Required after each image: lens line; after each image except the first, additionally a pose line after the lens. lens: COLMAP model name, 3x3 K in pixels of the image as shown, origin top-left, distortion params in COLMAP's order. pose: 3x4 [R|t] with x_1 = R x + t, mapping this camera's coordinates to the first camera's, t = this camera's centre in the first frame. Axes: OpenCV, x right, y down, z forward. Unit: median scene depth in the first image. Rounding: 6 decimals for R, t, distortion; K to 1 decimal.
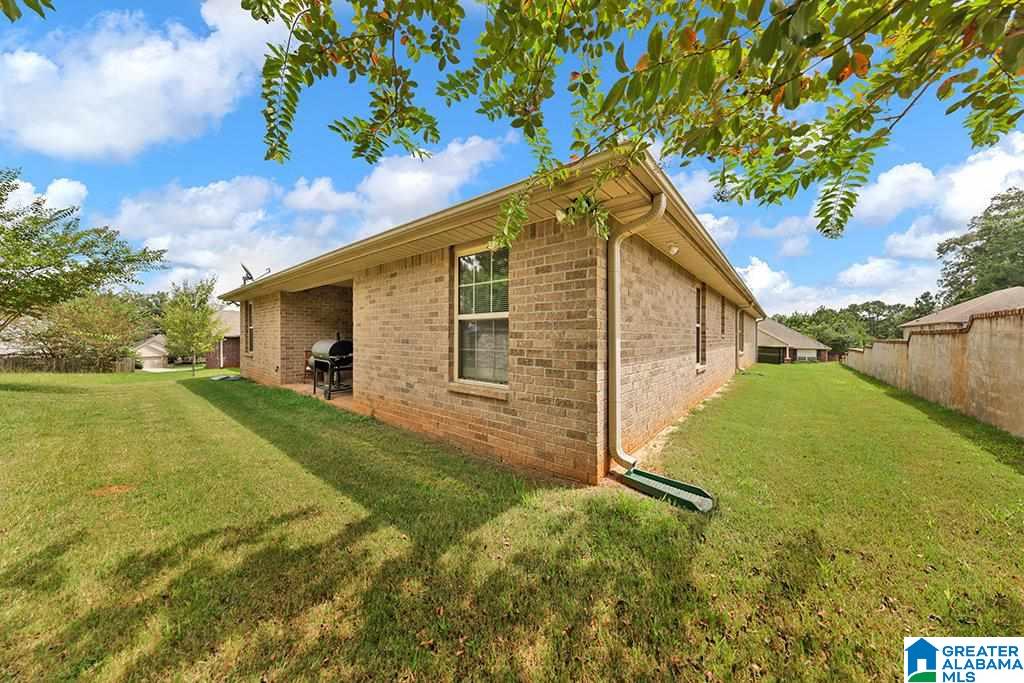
lens RADIAL K [[329.1, 0, 510.2], [0, 329.1, 330.3], [0, 0, 1]] dist [-0.001351, -0.000307]
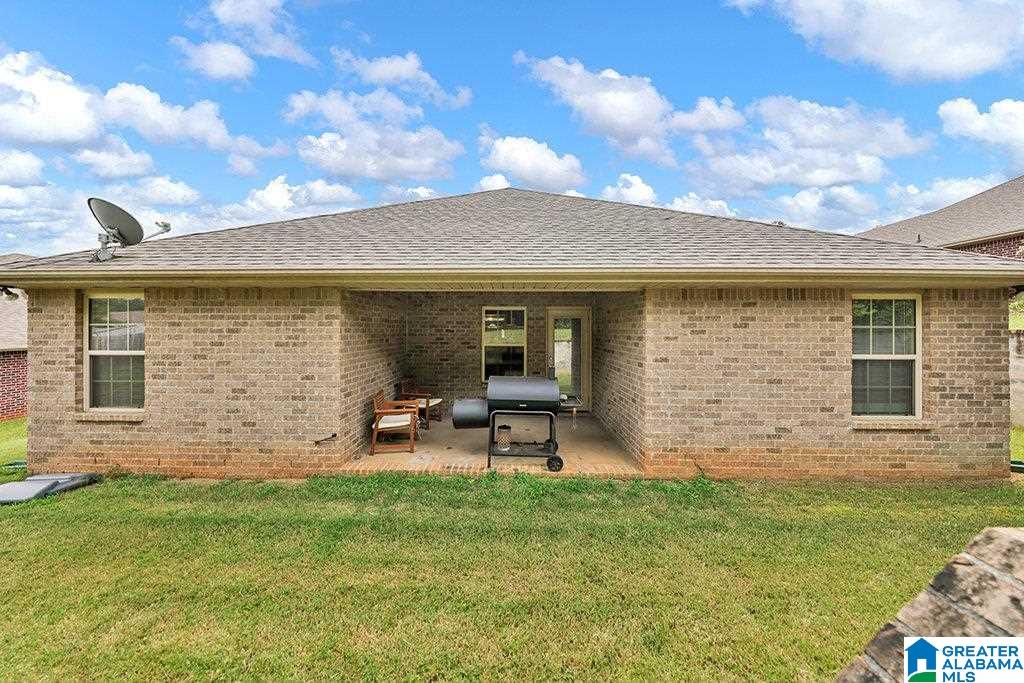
lens RADIAL K [[329.1, 0, 510.2], [0, 329.1, 330.3], [0, 0, 1]] dist [-0.001351, -0.000307]
pose [[0.774475, 0.015457, 0.632415, -1.859766], [-0.011976, 0.999881, -0.009772, -0.113321], [-0.632491, -0.000006, 0.774568, 0.983347]]
